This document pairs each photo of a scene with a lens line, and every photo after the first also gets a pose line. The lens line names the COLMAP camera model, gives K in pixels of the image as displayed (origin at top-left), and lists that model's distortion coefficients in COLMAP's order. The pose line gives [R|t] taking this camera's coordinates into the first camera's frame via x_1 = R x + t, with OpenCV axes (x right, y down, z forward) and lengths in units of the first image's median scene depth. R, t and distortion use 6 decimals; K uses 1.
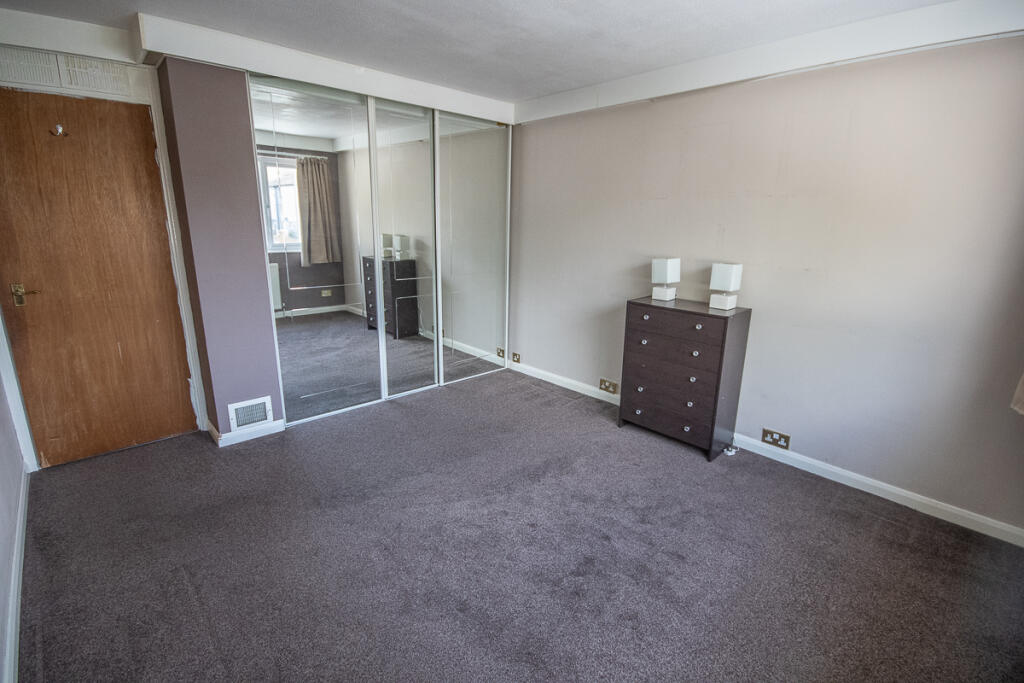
lens RADIAL K [[481.3, 0, 519.5], [0, 481.3, 339.1], [0, 0, 1]] dist [0.007816, -0.000579]
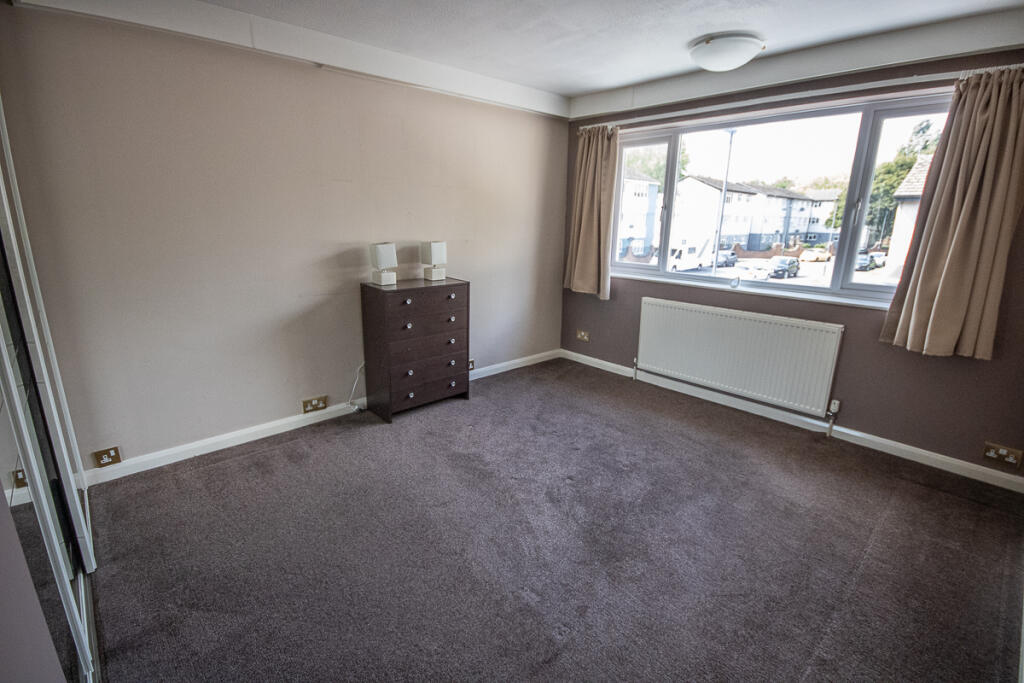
lens RADIAL K [[481.3, 0, 517.8], [0, 481.3, 341.9], [0, 0, 1]] dist [0.007816, -0.000579]
pose [[0.010098, -0.287413, 0.957753, -0.697471], [0.221938, 0.934557, 0.278112, -0.188964], [-0.975009, 0.209753, 0.073225, 0.681781]]
